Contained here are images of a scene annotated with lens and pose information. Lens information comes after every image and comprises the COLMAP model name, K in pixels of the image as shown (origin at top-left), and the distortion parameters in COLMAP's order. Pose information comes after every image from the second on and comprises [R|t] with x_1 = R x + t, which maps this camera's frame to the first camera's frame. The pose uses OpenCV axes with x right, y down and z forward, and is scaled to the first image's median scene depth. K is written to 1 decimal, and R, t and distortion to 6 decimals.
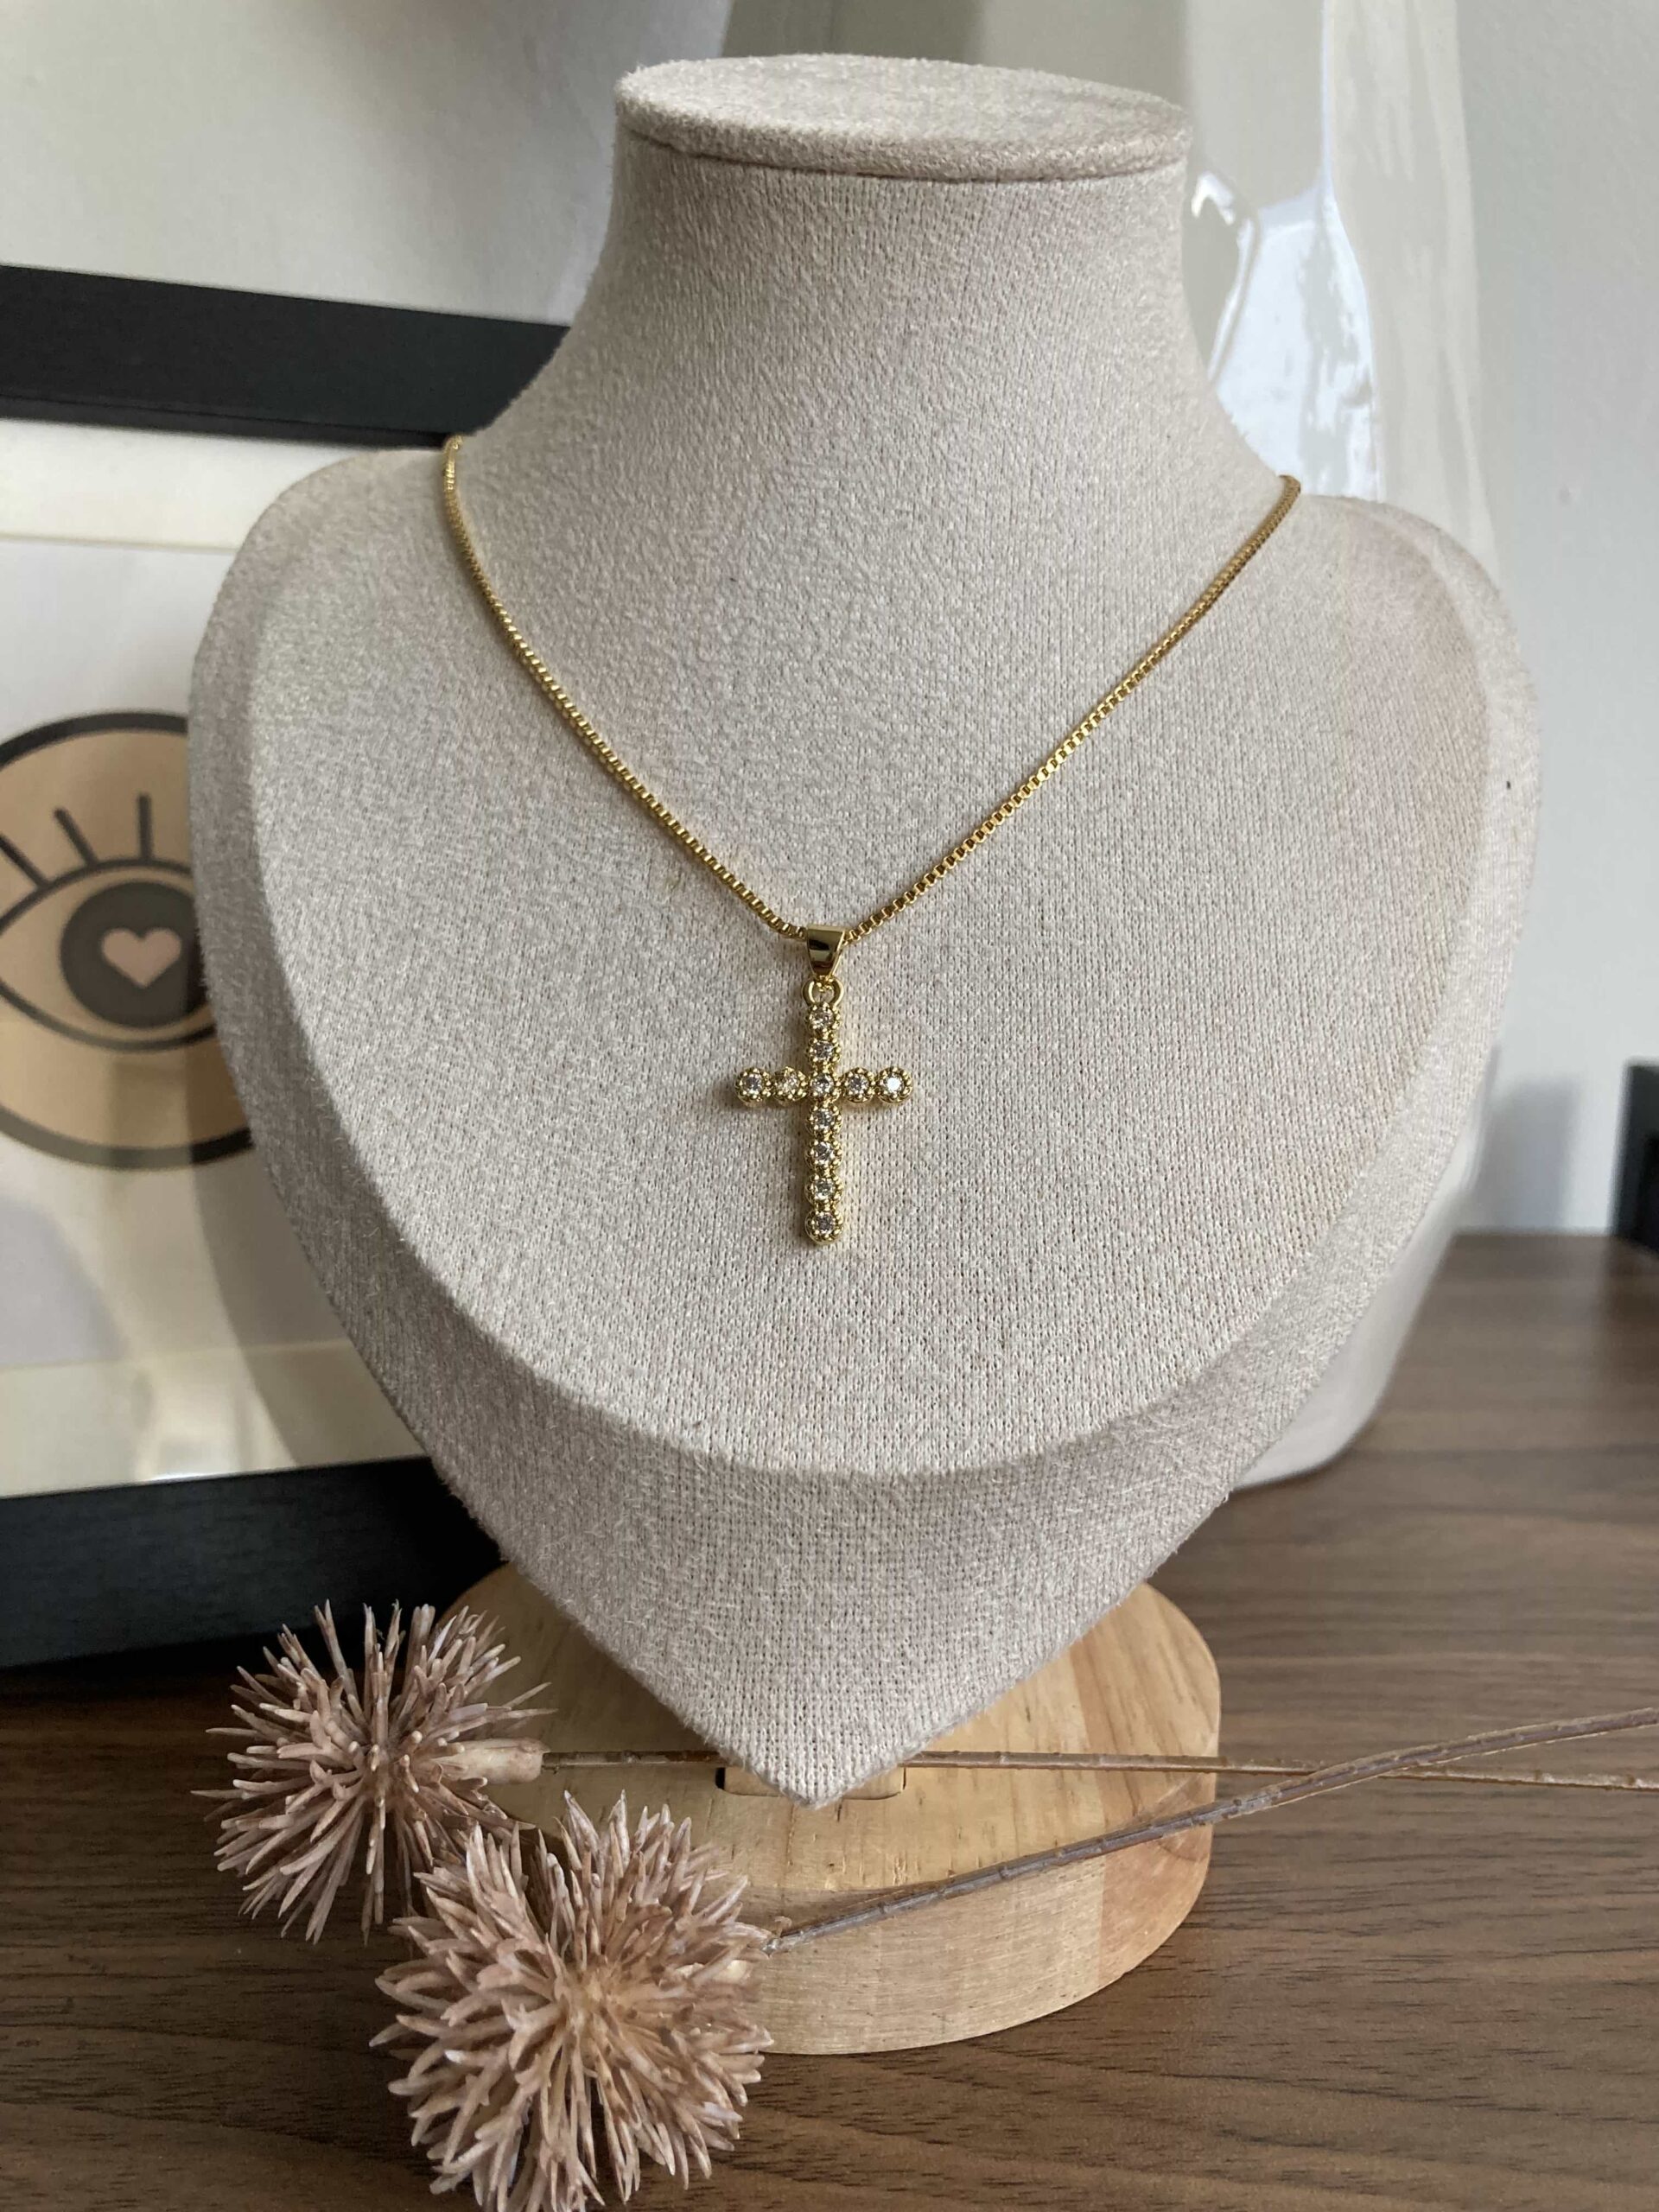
lens RADIAL K [[1950.9, 0, 830.2], [0, 1950.9, 1105.8], [0, 0, 1]] dist [-0.085614, 0.009960]
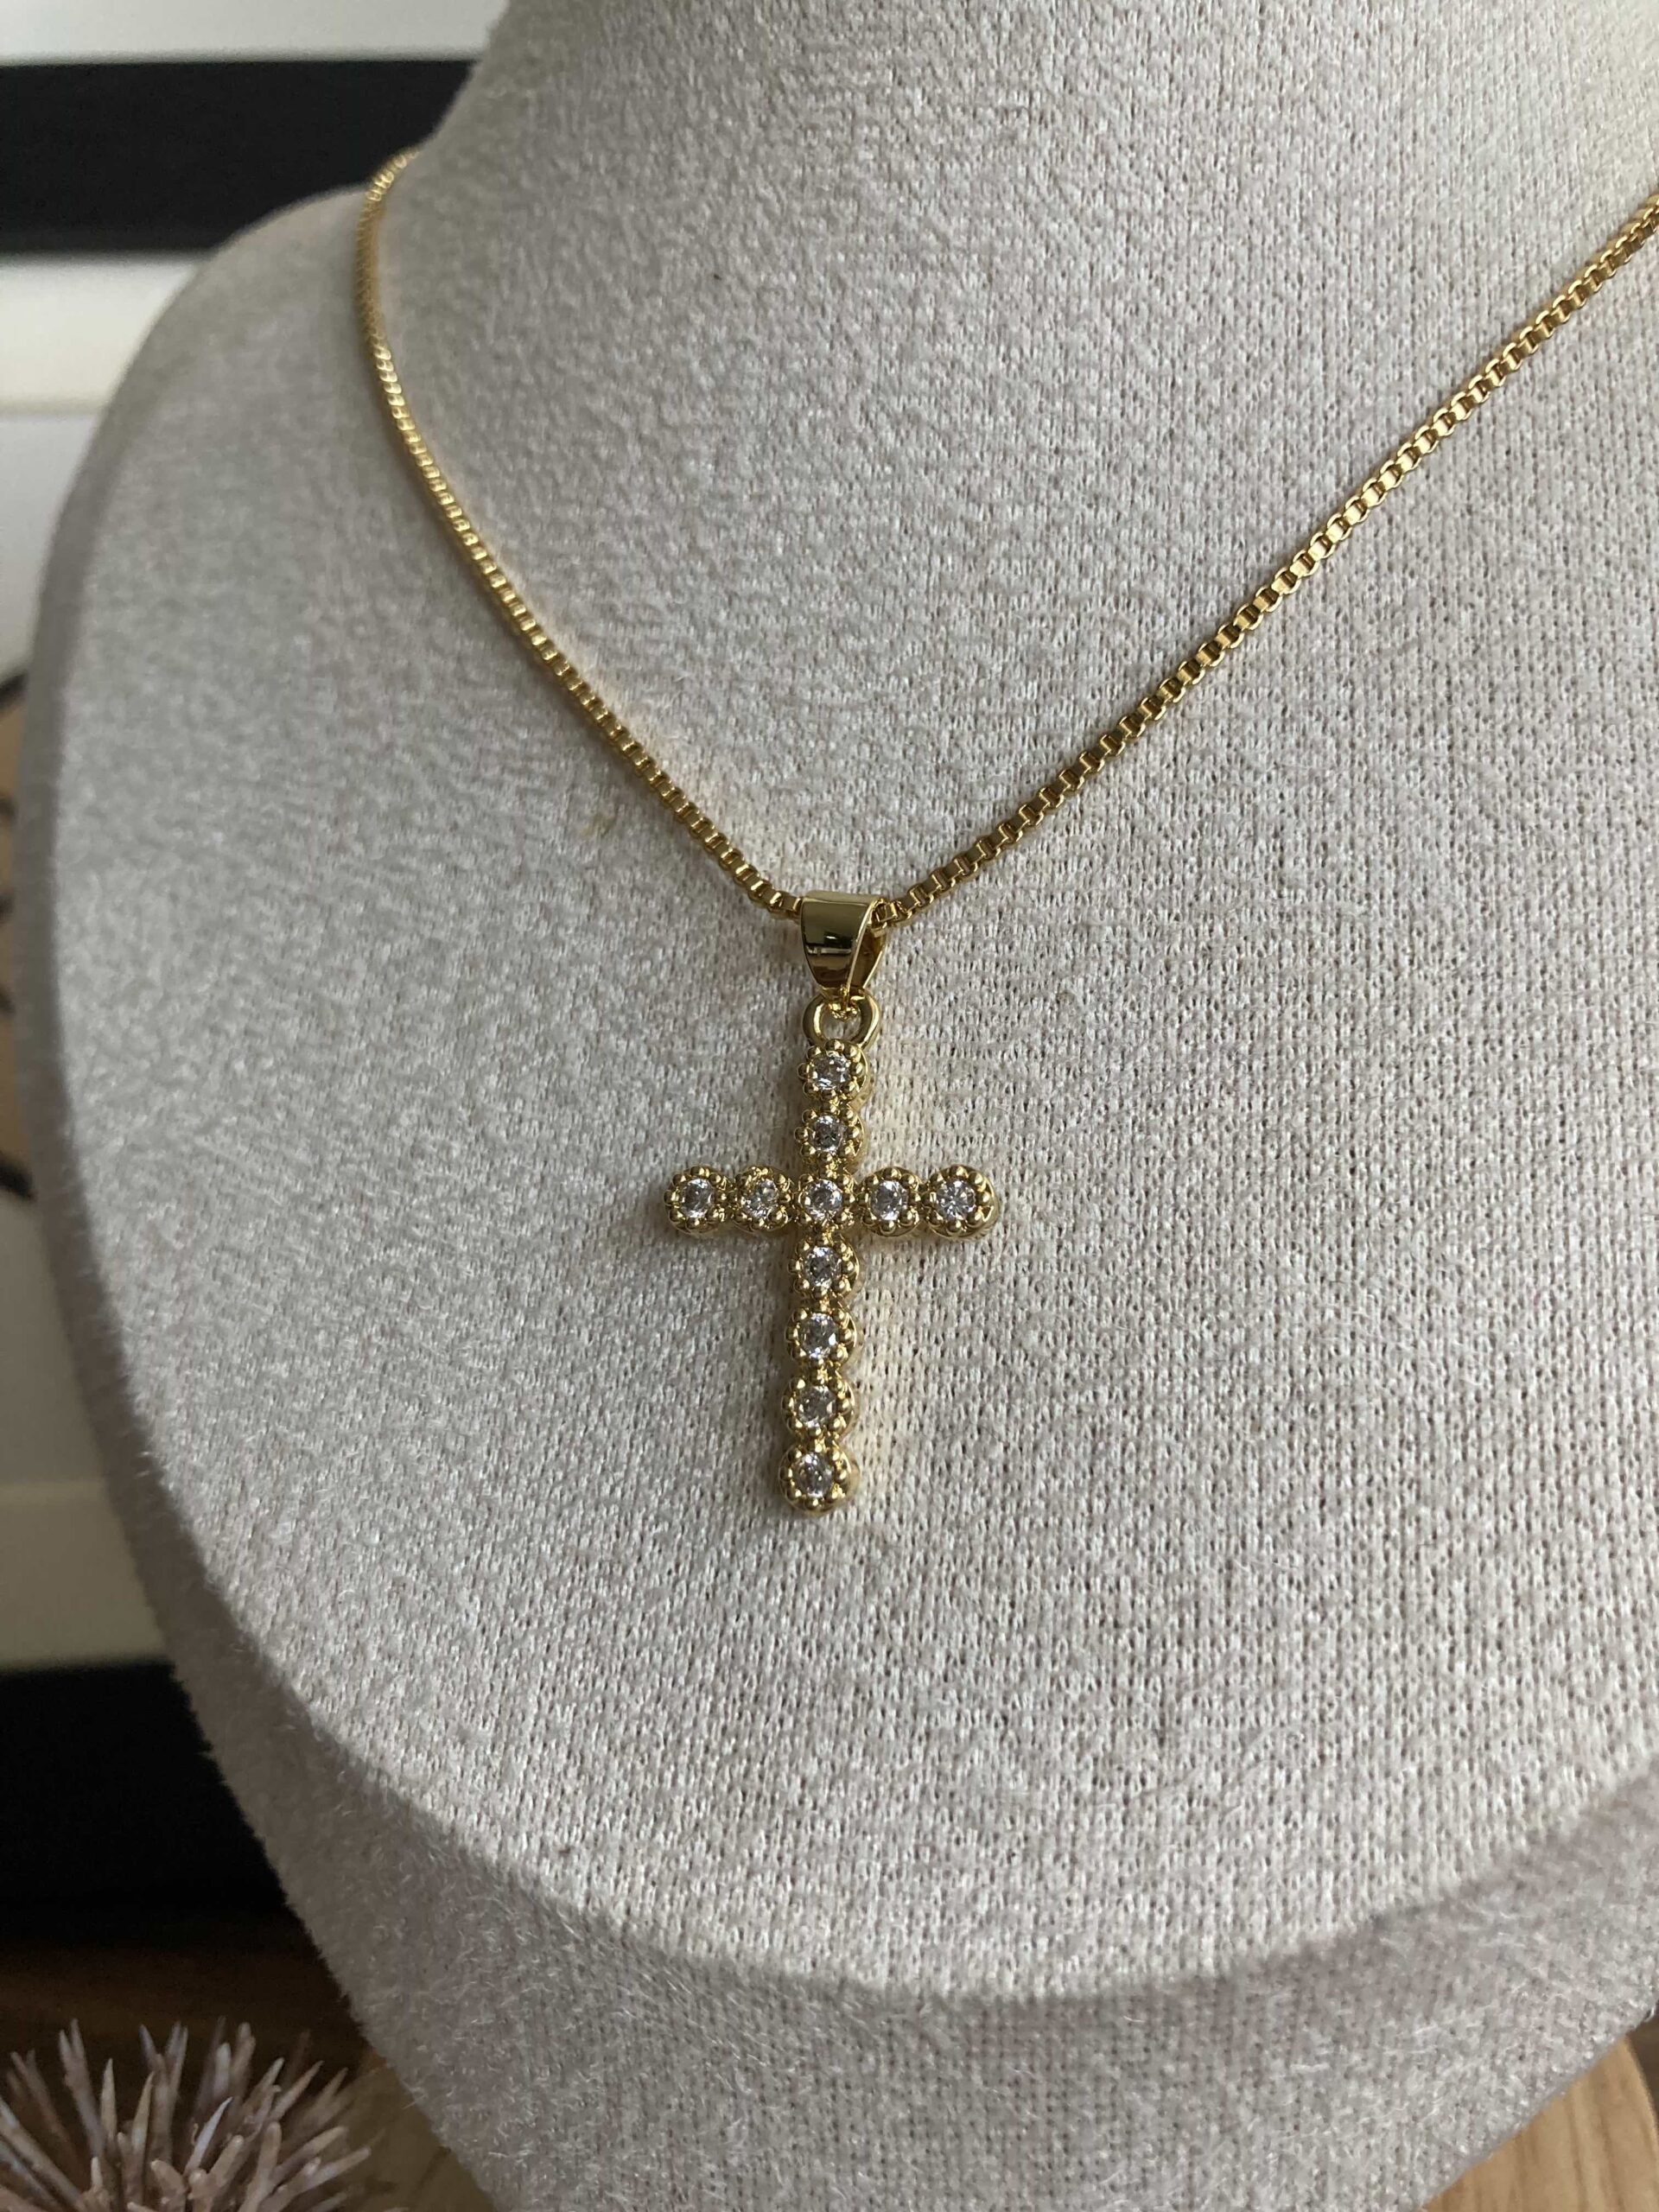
lens RADIAL K [[1950.9, 0, 829.3], [0, 1950.9, 1105.1], [0, 0, 1]] dist [-0.085614, 0.009960]
pose [[0.966681, -0.003574, -0.255959, 0.126268], [0.010620, 0.999602, 0.026152, -0.048421], [0.255764, -0.027999, 0.966334, 0.483939]]
